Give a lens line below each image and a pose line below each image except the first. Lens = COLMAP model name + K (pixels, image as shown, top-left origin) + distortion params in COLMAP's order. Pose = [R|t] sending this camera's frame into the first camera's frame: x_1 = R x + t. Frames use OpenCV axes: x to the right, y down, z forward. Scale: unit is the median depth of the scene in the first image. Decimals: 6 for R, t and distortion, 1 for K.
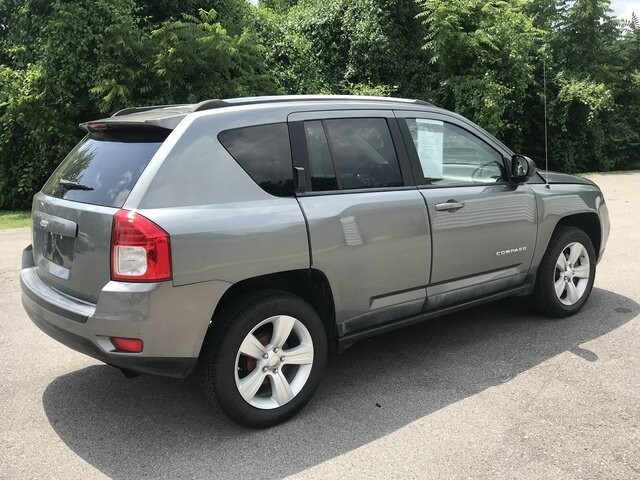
lens RADIAL K [[637.0, 0, 320.0], [0, 637.0, 240.0], [0, 0, 1]] dist [0.003948, -0.010570]
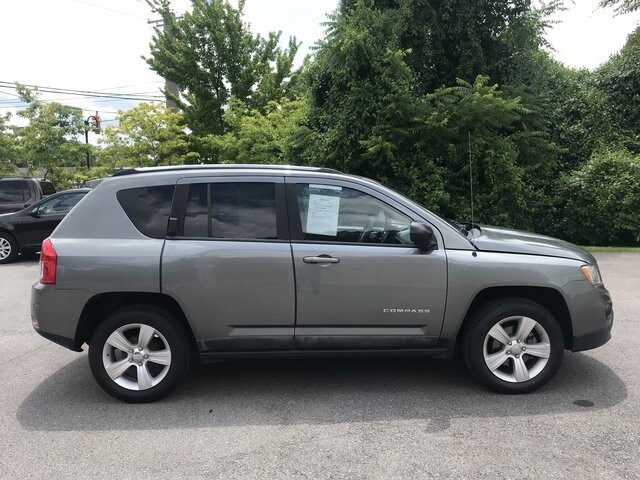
lens RADIAL K [[575.0, 0, 320.0], [0, 575.0, 240.0], [0, 0, 1]] dist [0.013164, -0.009769]
pose [[0.810070, 0.085215, -0.580107, 0.789812], [-0.120529, 0.992454, -0.022521, -0.065803], [0.573811, 0.088163, 0.814229, 0.153186]]
